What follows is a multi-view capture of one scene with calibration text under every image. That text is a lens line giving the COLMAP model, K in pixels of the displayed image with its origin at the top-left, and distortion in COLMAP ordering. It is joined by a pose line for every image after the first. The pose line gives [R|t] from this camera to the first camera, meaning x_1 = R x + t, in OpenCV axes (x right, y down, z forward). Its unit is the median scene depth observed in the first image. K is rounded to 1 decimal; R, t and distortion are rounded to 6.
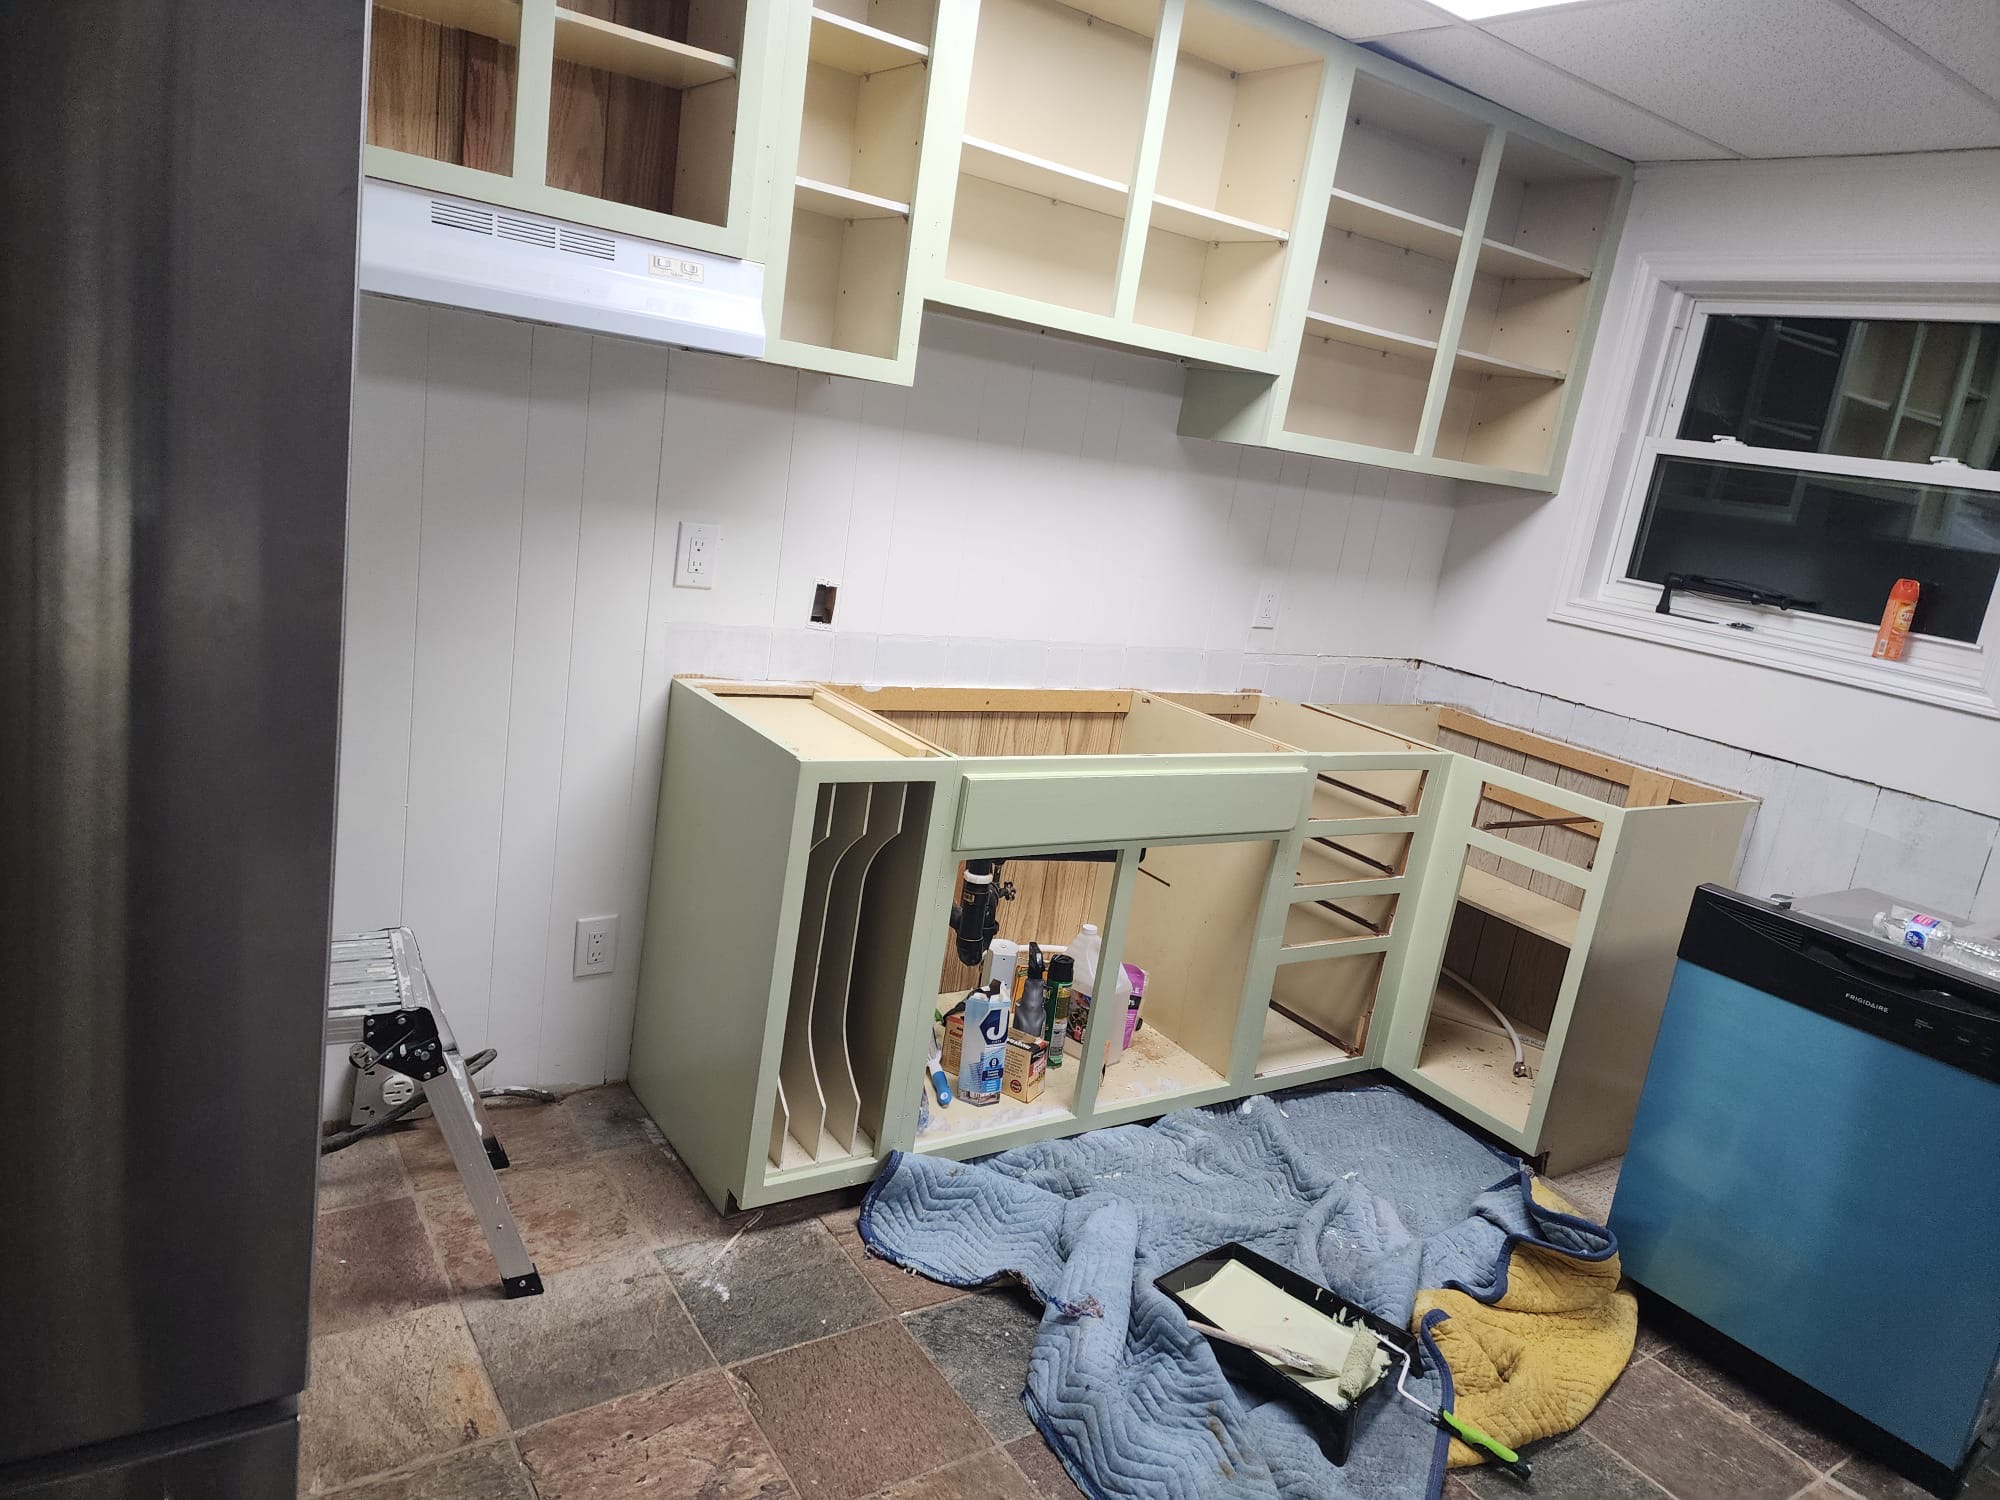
lens RADIAL K [[1330.8, 0, 998.4], [0, 1330.8, 742.7], [0, 0, 1]] dist [0.071914, -0.067225]
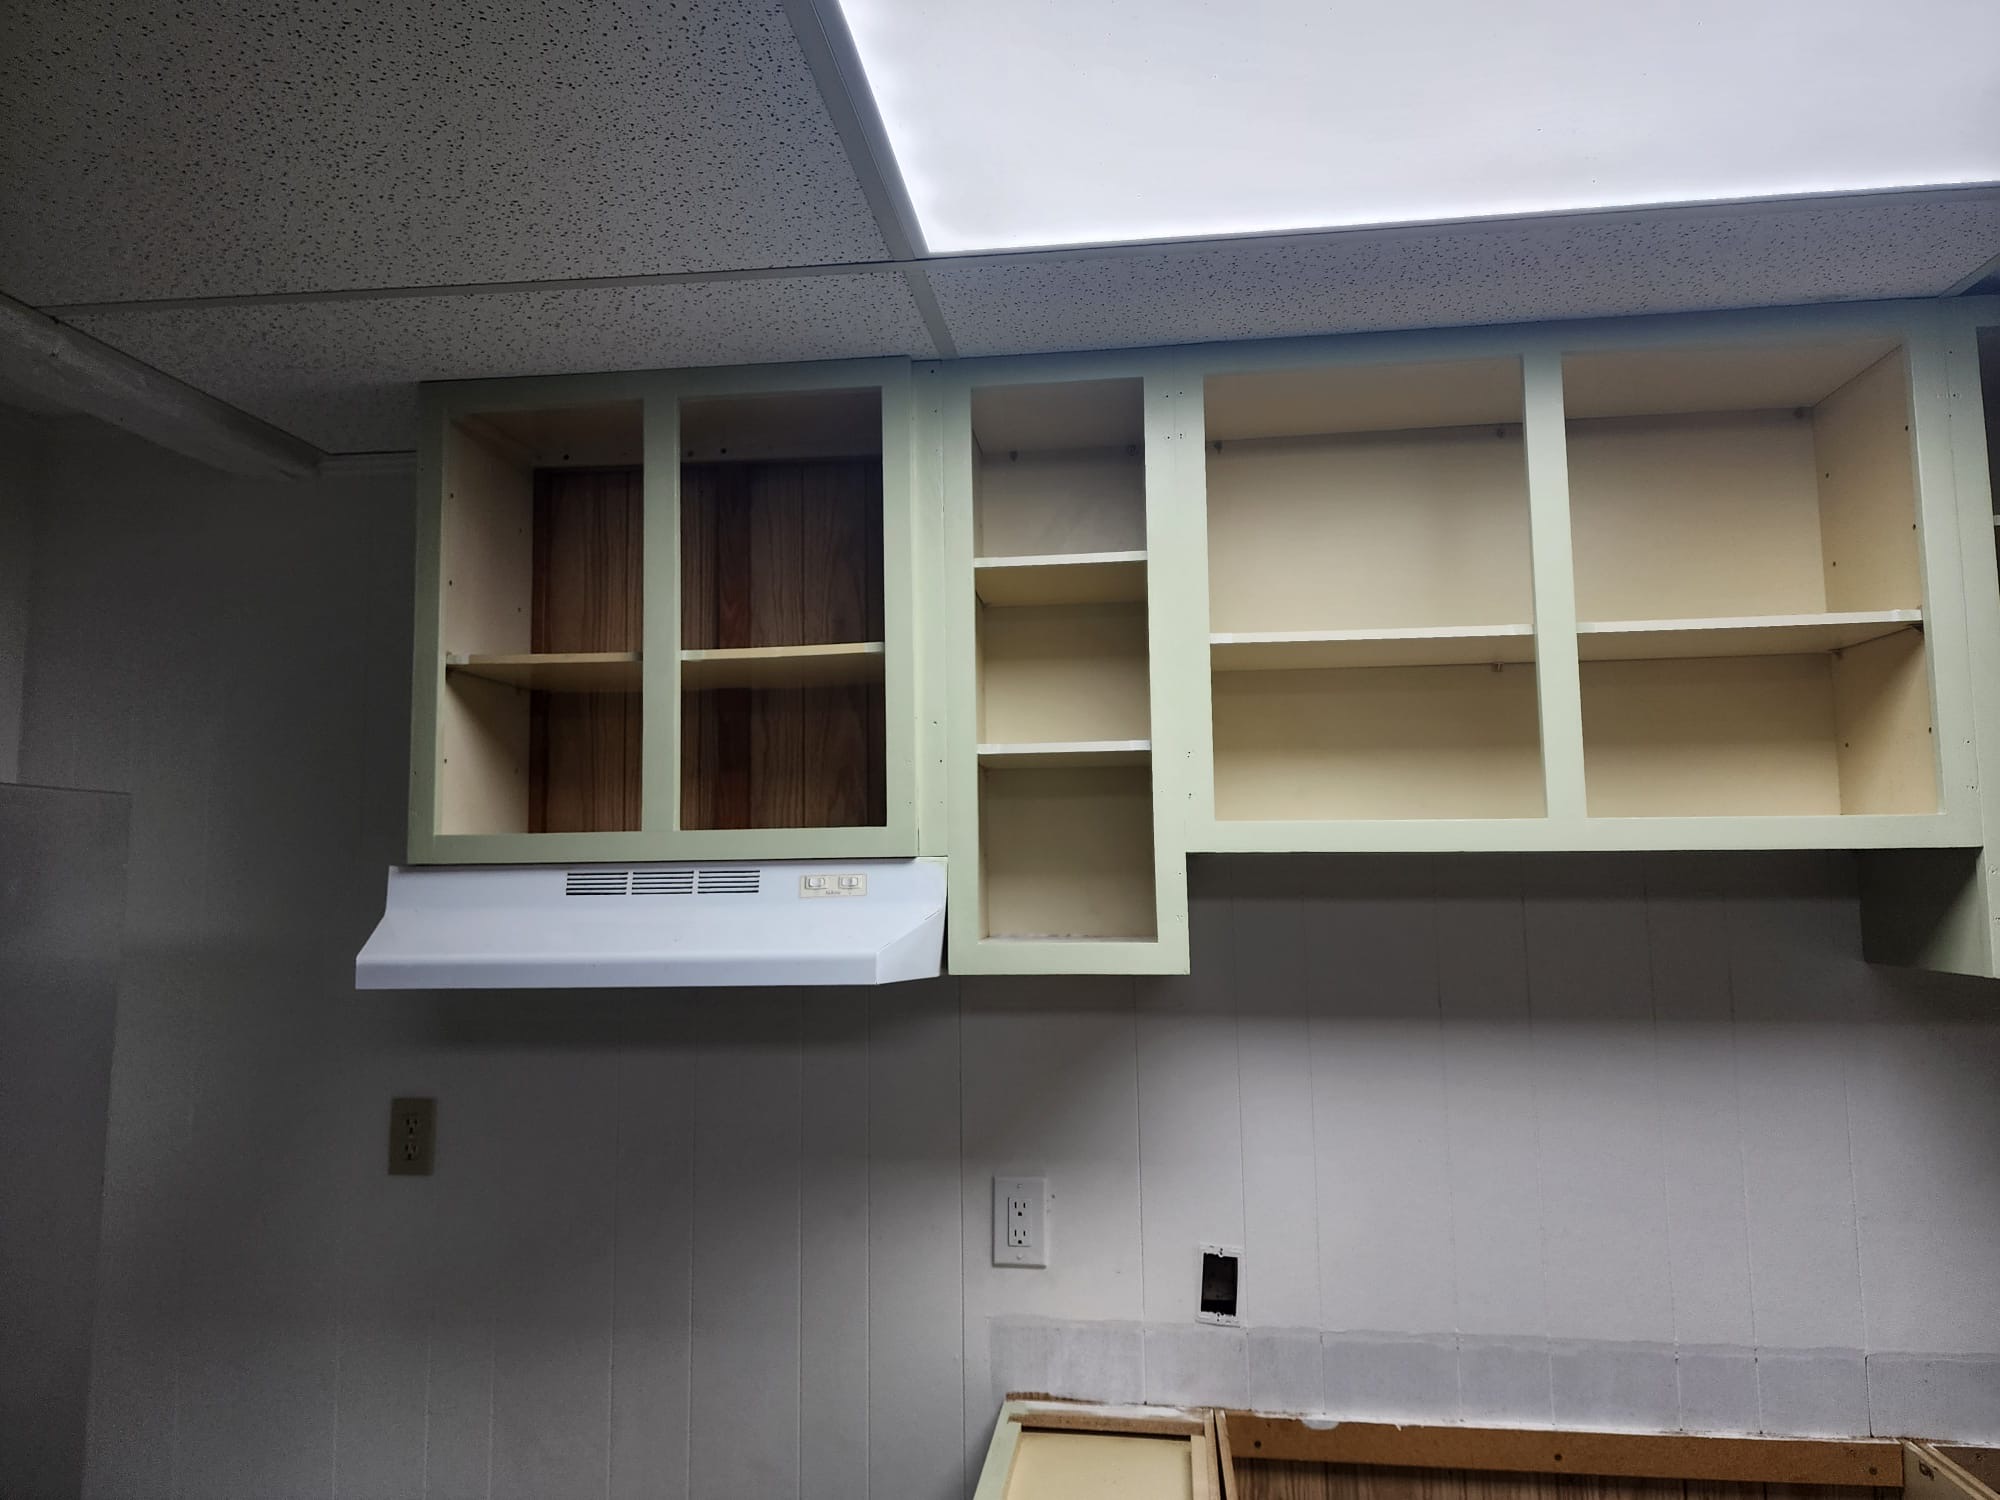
lens RADIAL K [[1330.8, 0, 997.1], [0, 1330.8, 761.5], [0, 0, 1]] dist [0.071914, -0.067225]
pose [[0.732823, -0.222385, -0.643052, 0.304174], [-0.035813, 0.931165, -0.362835, -0.104611], [0.679477, 0.288924, 0.674414, 0.398057]]
